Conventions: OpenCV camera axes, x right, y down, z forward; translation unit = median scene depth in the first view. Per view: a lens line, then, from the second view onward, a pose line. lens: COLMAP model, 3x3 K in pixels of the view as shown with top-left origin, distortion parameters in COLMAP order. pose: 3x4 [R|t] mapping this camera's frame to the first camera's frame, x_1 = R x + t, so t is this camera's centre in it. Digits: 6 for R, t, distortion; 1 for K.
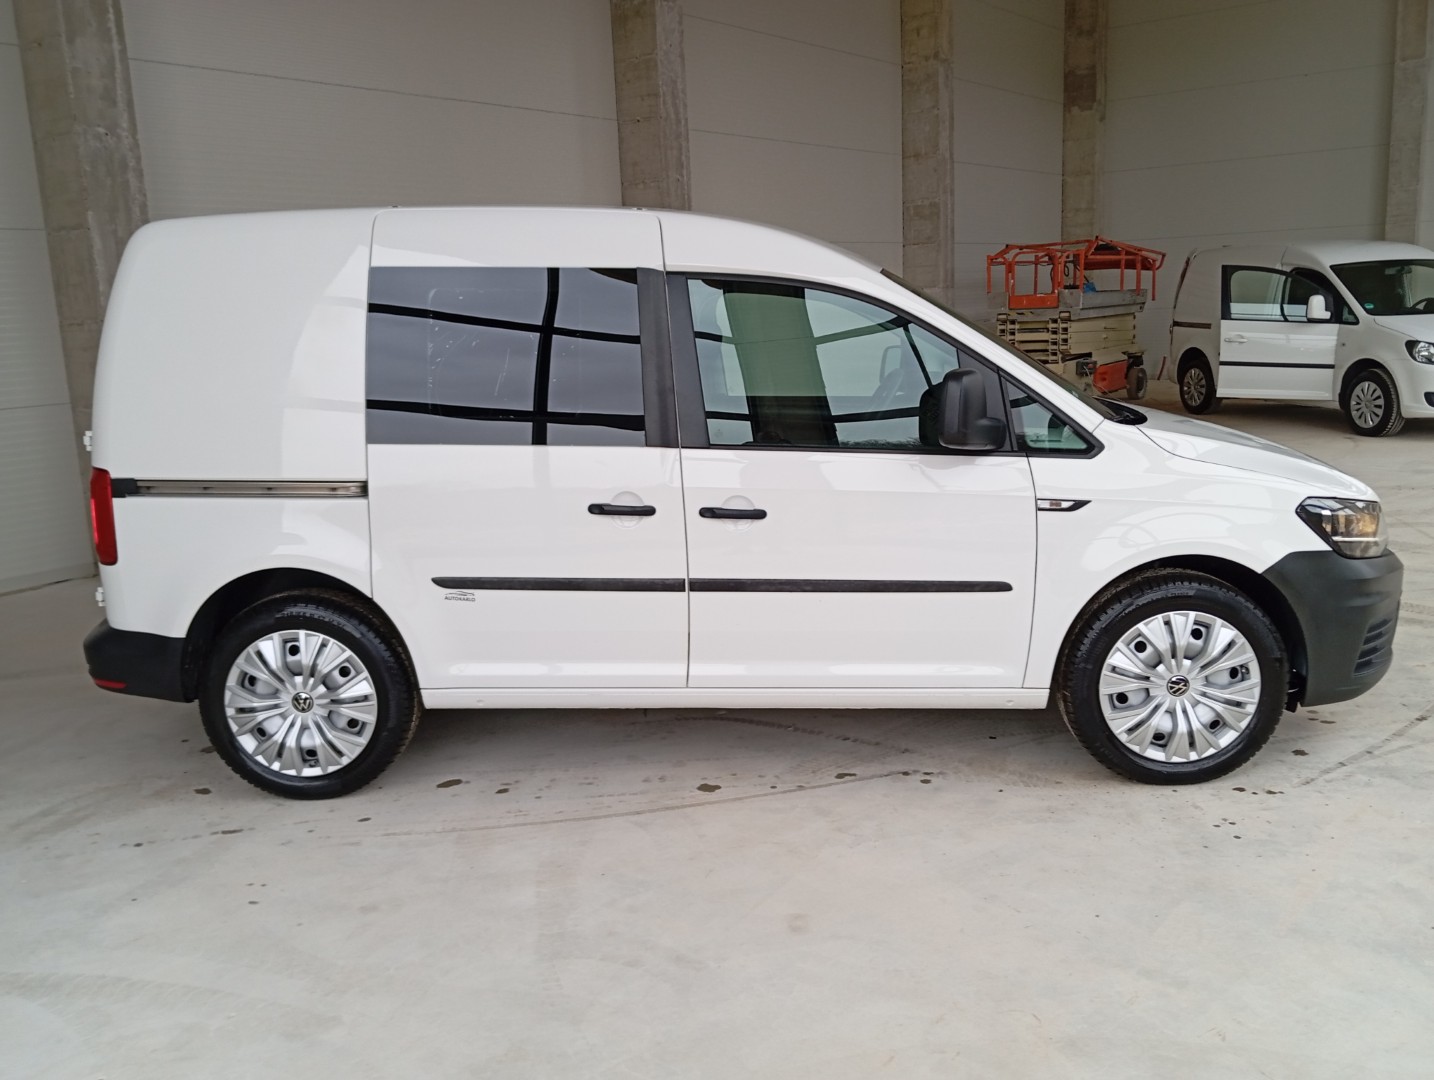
lens RADIAL K [[1218.5, 0, 711.0], [0, 1218.5, 542.8], [0, 0, 1]] dist [0.042124, -0.060108]
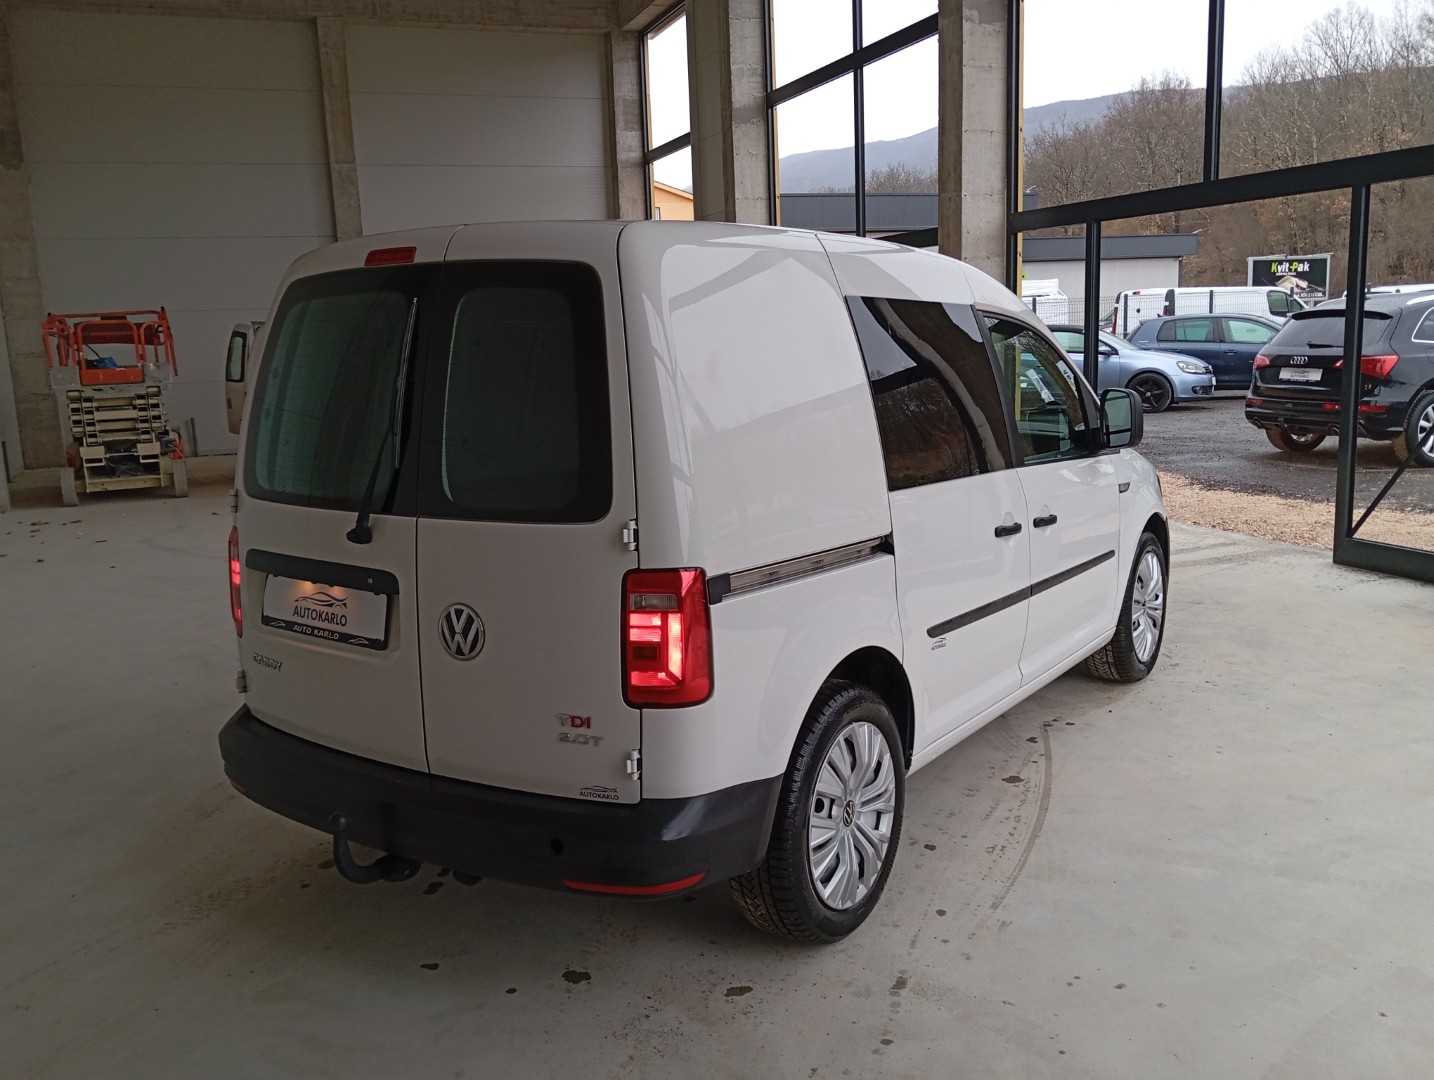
lens RADIAL K [[1225.1, 0, 715.8], [0, 1225.1, 548.0], [0, 0, 1]] dist [0.049495, -0.074577]
pose [[0.528839, -0.129013, 0.838859, -0.404395], [0.183382, 0.982401, 0.035480, -0.035429], [-0.828674, 0.135069, 0.543191, 0.229842]]
